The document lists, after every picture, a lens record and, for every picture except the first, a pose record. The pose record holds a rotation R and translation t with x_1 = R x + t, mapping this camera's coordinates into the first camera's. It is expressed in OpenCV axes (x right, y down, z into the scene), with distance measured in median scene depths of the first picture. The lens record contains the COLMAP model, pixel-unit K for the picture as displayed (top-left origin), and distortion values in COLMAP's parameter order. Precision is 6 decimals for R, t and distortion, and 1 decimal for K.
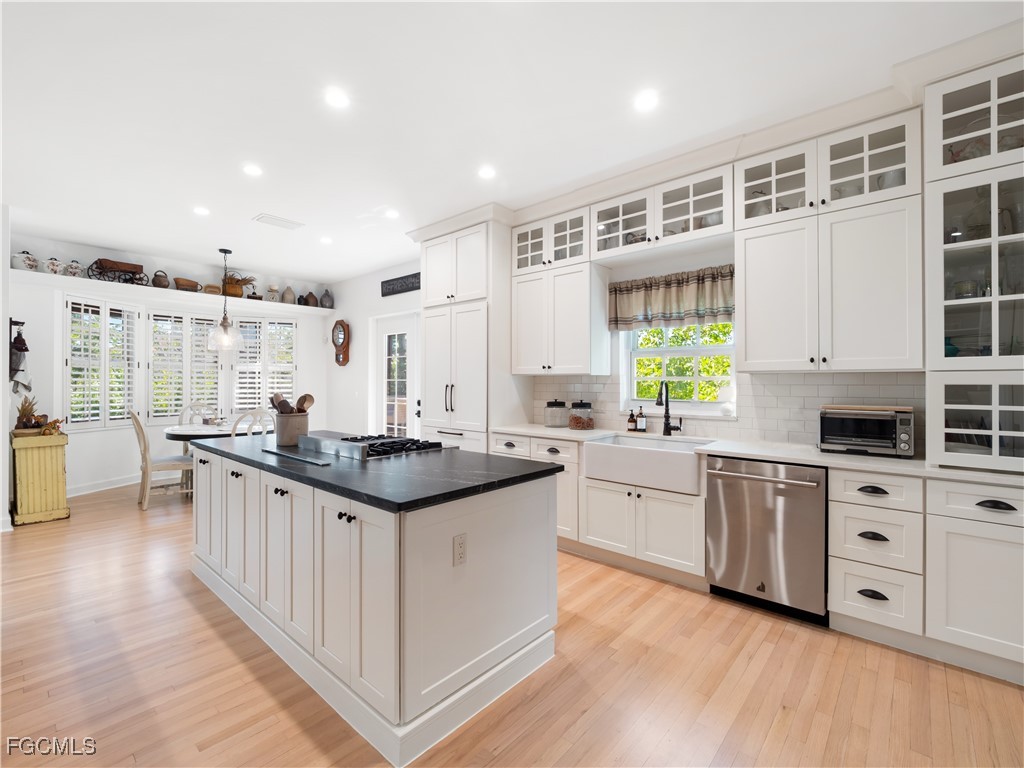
lens RADIAL K [[453.9, 0, 507.9], [0, 453.9, 378.7], [0, 0, 1]] dist [-0.000525, -0.001494]
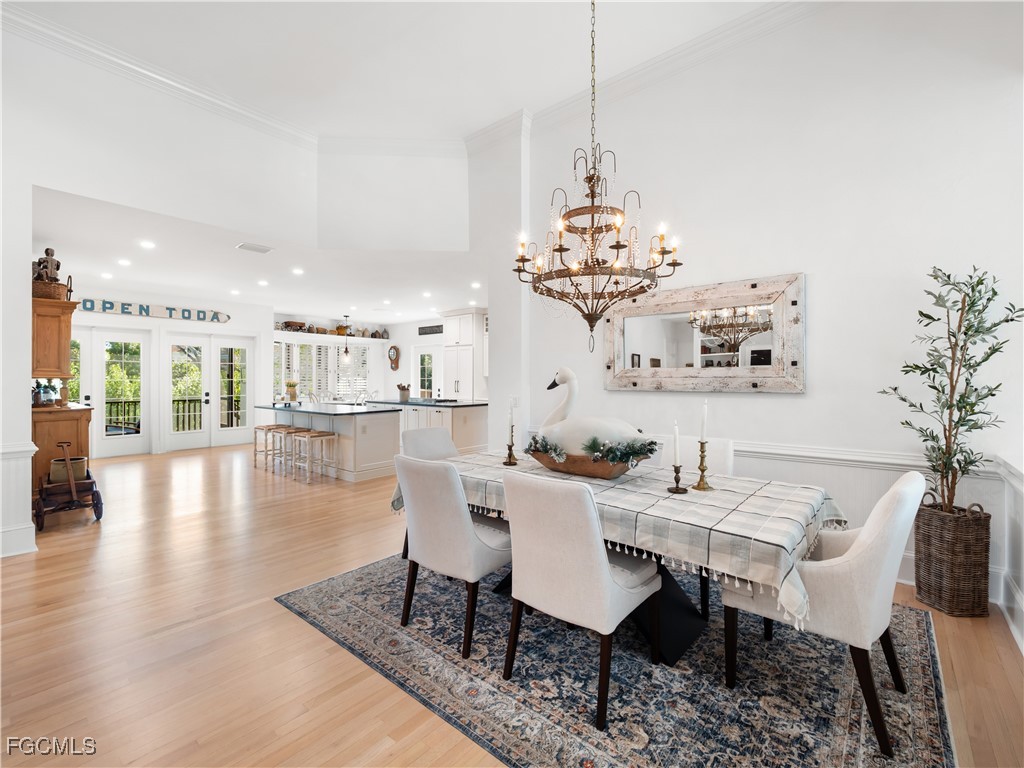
lens RADIAL K [[453.9, 0, 507.9], [0, 453.9, 378.7], [0, 0, 1]] dist [-0.000525, -0.001494]
pose [[0.999772, -0.001392, 0.021311, 0.093845], [0.001280, 0.999985, 0.005269, -0.011136], [-0.021318, -0.005241, 0.999759, -1.507526]]
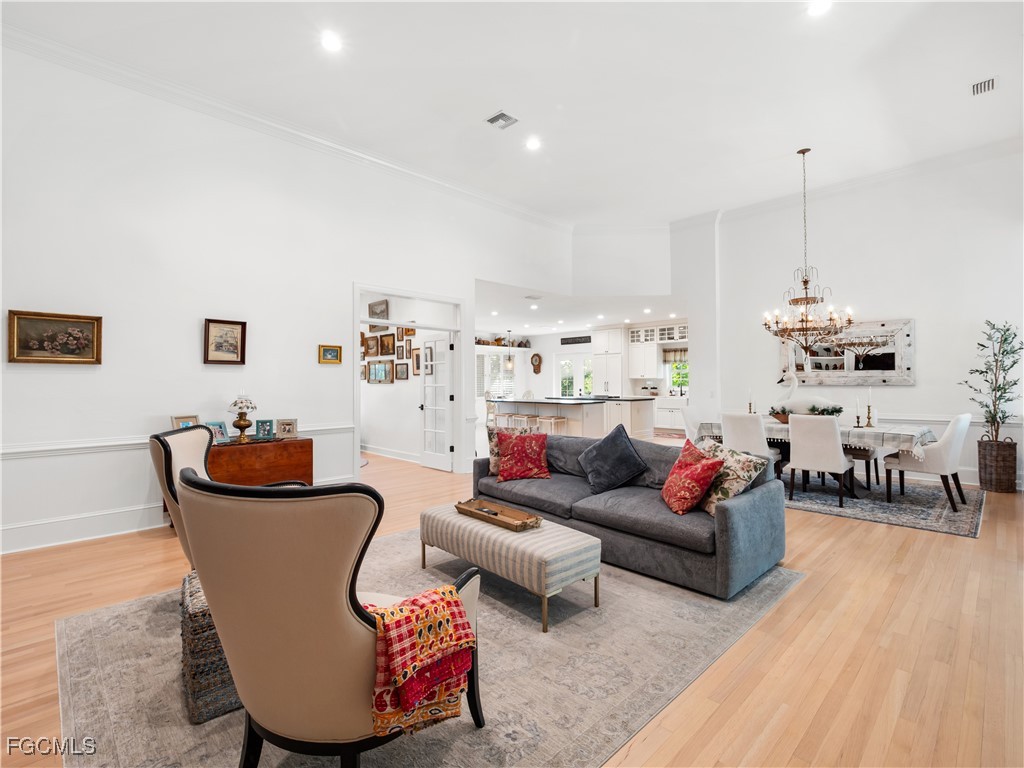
lens RADIAL K [[486.1, 0, 508.3], [0, 486.1, 378.5], [0, 0, 1]] dist [0.000242, 0.000315]
pose [[0.997309, -0.009798, -0.072658, -0.599805], [0.009692, 0.999951, -0.001812, -0.011841], [0.072672, 0.001103, 0.997355, -2.430156]]
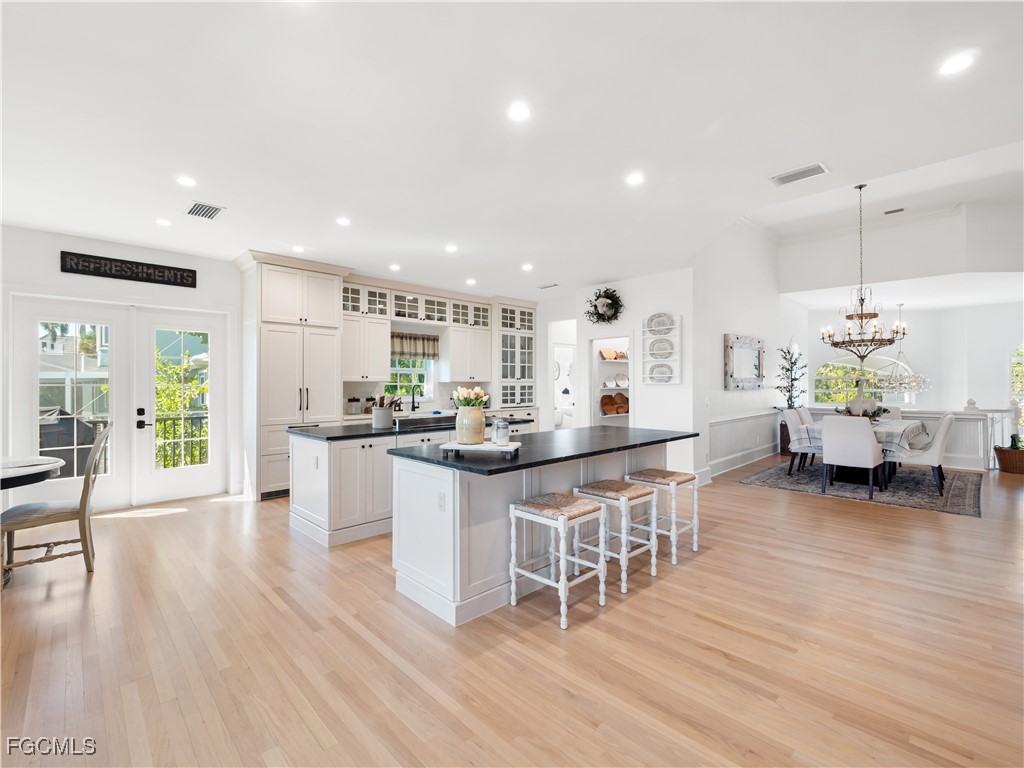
lens RADIAL K [[453.9, 0, 507.9], [0, 453.9, 378.7], [0, 0, 1]] dist [-0.000525, -0.001494]
pose [[0.078213, 0.012211, 0.996862, -1.542669], [-0.000916, 0.999925, -0.012176, 0.000722], [-0.996936, 0.000039, 0.078219, 0.368458]]
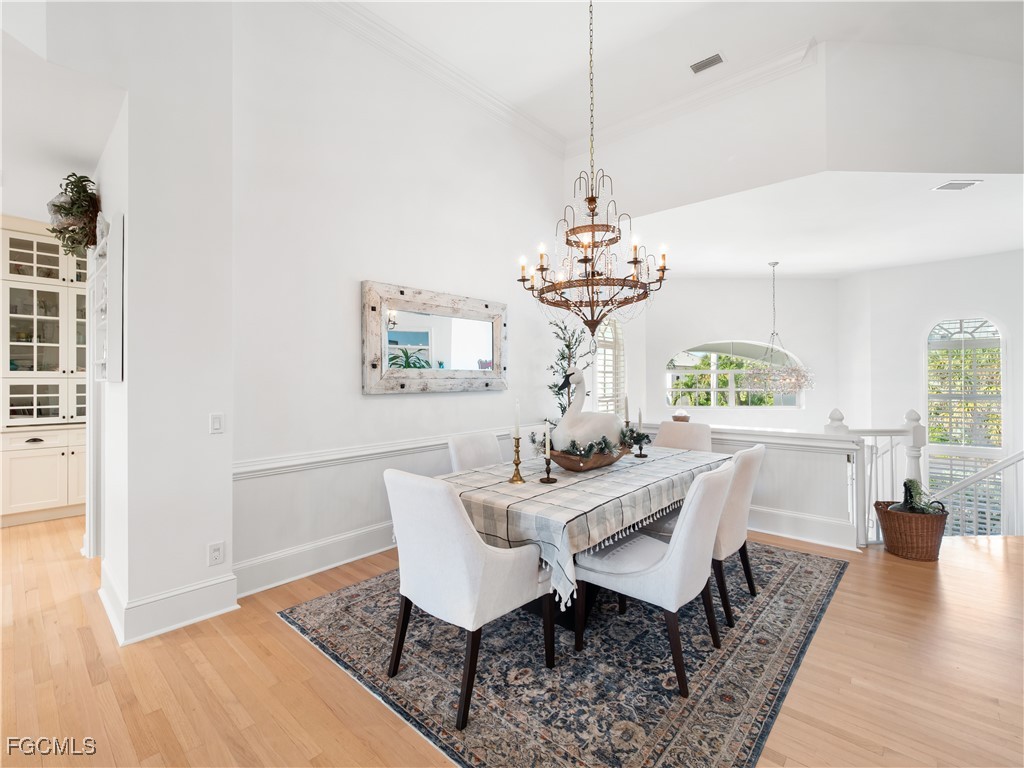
lens RADIAL K [[453.9, 0, 507.9], [0, 453.9, 378.7], [0, 0, 1]] dist [-0.000525, -0.001494]
pose [[0.016216, 0.001620, 0.999867, -0.544536], [-0.000240, 0.999999, -0.001616, -0.006226], [-0.999868, -0.000214, 0.016216, -0.673482]]
